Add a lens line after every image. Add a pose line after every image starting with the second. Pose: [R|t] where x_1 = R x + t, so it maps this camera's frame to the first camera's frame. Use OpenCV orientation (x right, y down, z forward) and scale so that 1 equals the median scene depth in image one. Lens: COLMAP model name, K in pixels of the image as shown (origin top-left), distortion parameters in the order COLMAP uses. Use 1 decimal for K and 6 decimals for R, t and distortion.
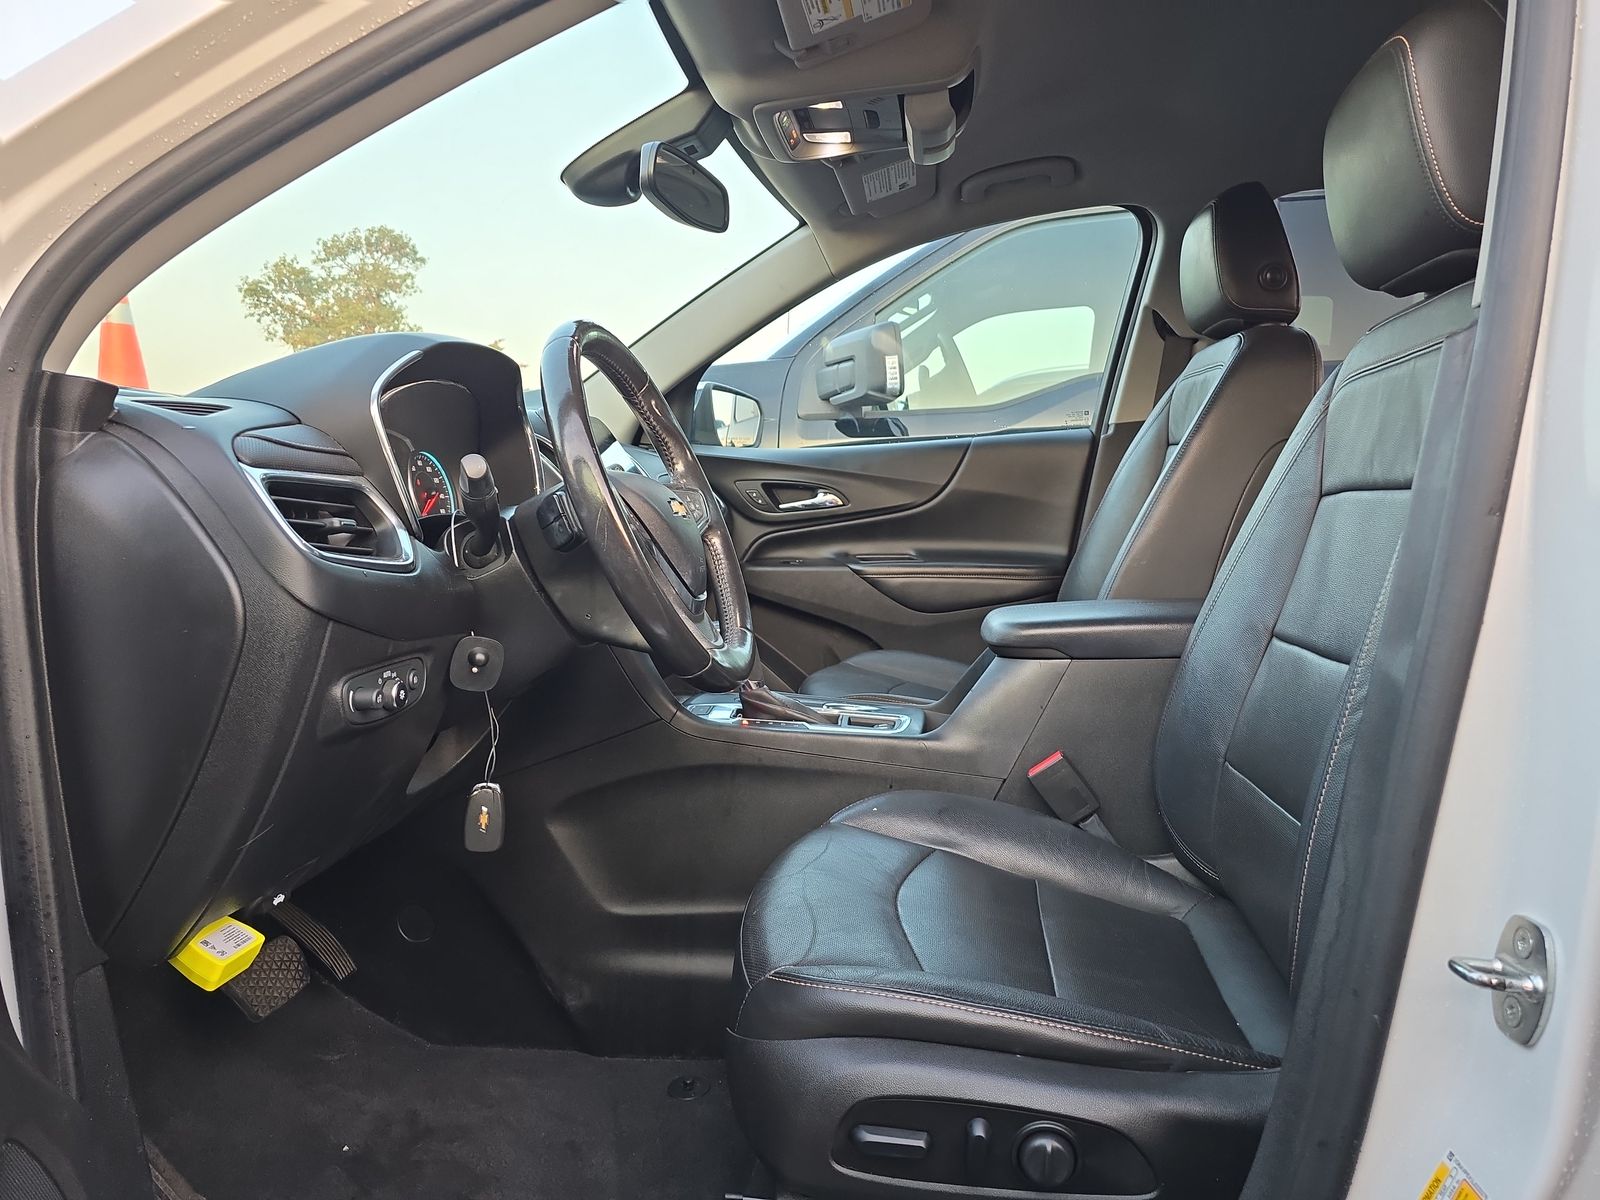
lens RADIAL K [[1100.4, 0, 791.9], [0, 1100.4, 614.7], [0, 0, 1]] dist [0.048350, -0.045272]
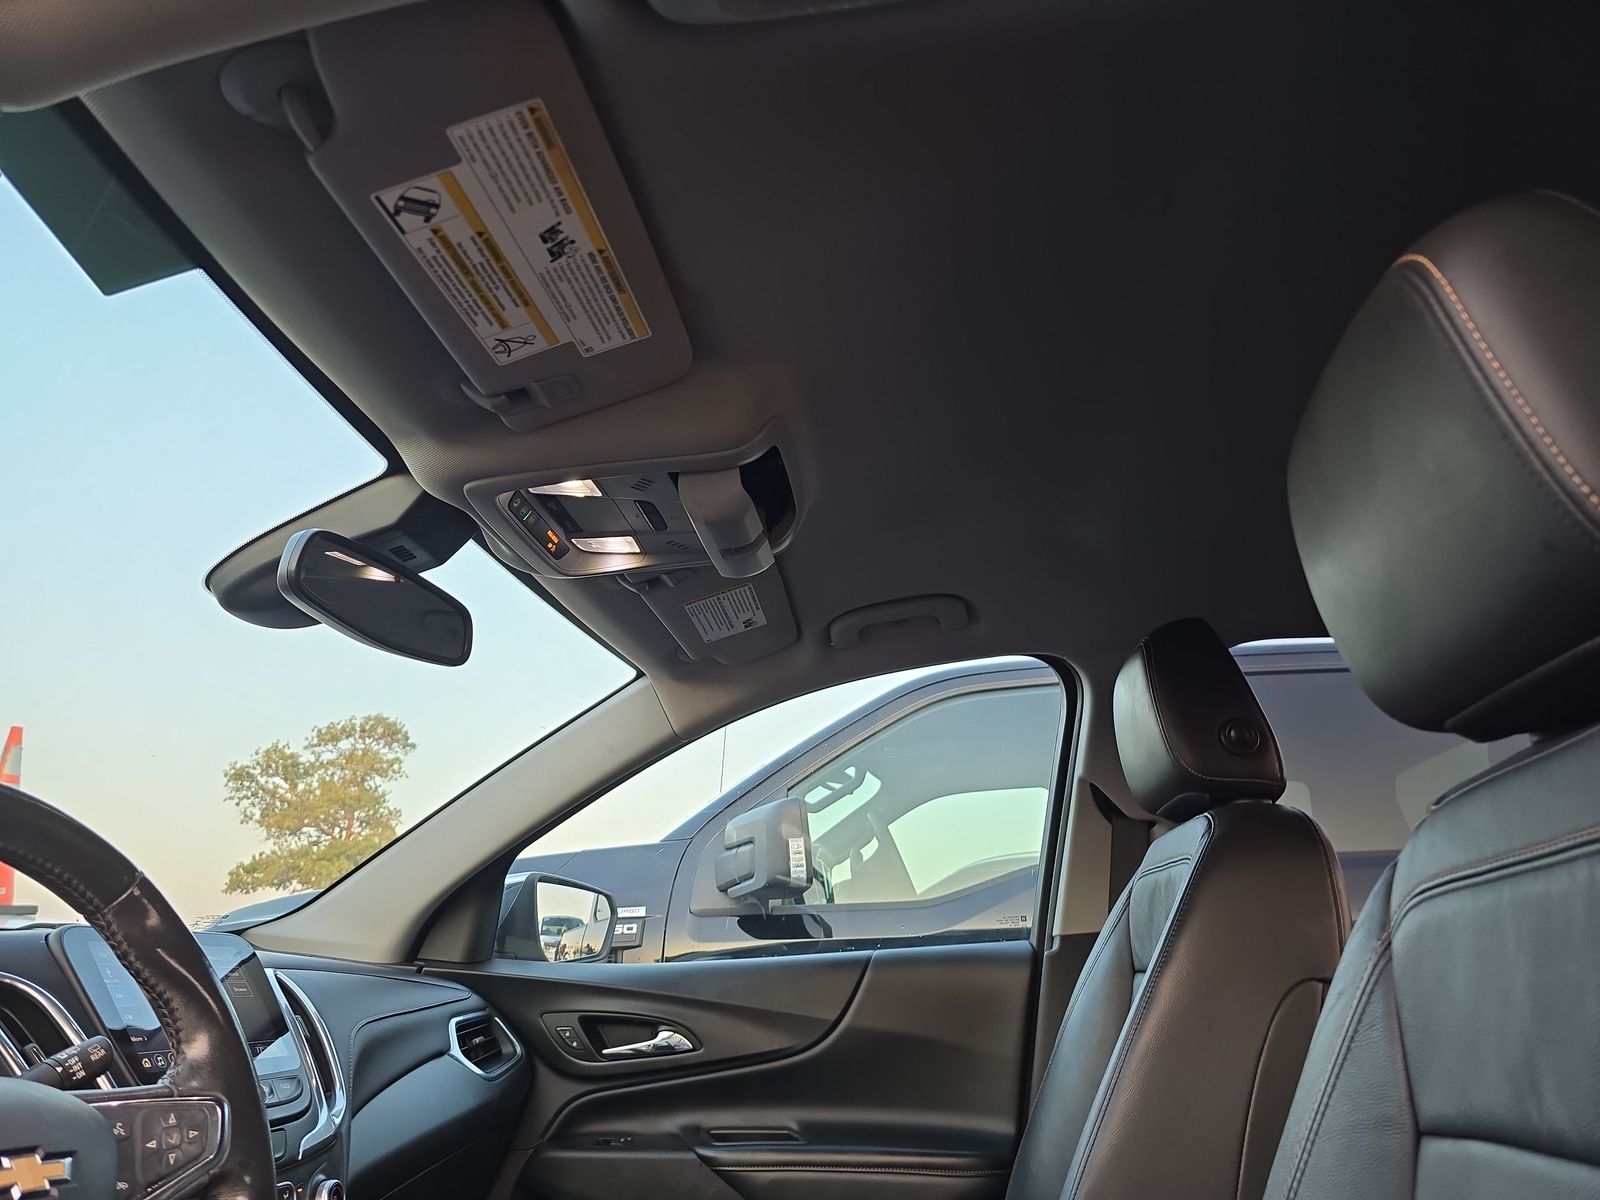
lens RADIAL K [[1080.3, 0, 800.0], [0, 1080.3, 600.0], [0, 0, 1]] dist [0.053759, -0.038105]
pose [[0.999860, 0.009549, 0.013704, 0.085612], [-0.002685, 0.901703, -0.432348, -0.048433], [-0.016486, 0.432251, 0.901603, 0.205318]]
